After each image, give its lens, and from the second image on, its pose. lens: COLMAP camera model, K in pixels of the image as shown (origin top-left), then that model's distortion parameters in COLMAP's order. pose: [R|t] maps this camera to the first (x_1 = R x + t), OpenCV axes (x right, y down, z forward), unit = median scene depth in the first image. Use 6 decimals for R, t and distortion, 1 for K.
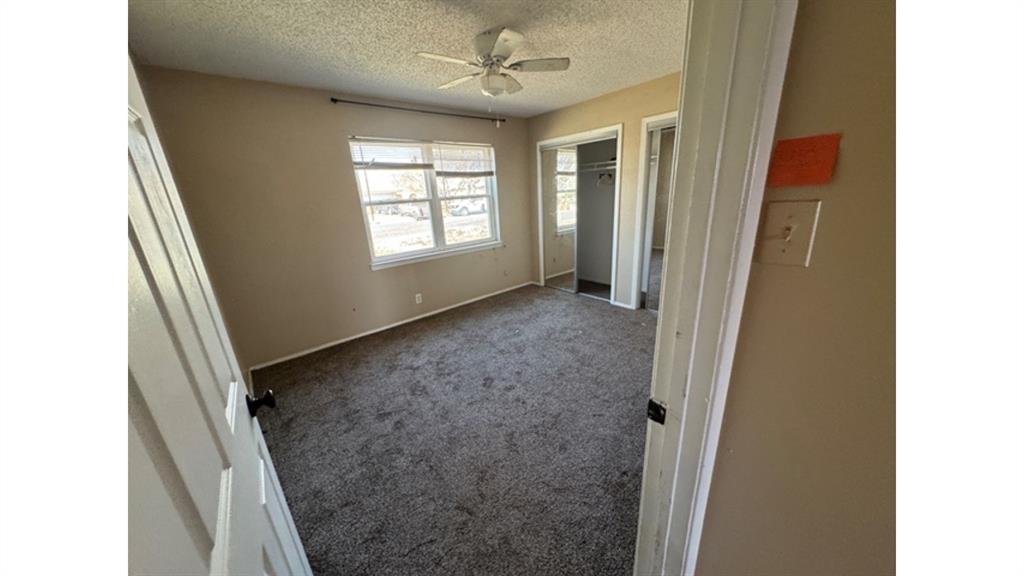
lens RADIAL K [[308.7, 0, 512.0], [0, 308.7, 288.0], [0, 0, 1]] dist [-0.001886, 0.000033]
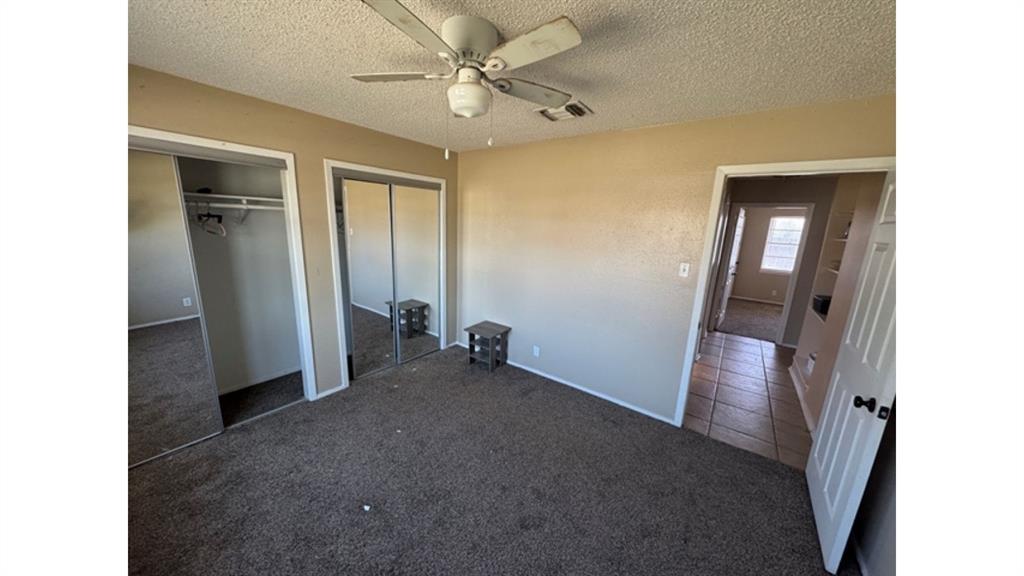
lens RADIAL K [[308.7, 0, 512.0], [0, 308.7, 288.0], [0, 0, 1]] dist [-0.001886, 0.000033]
pose [[-0.222590, -0.159351, 0.961801, -0.479716], [0.258722, 0.941522, 0.215867, -0.261741], [-0.939956, 0.296889, -0.168346, 0.734397]]
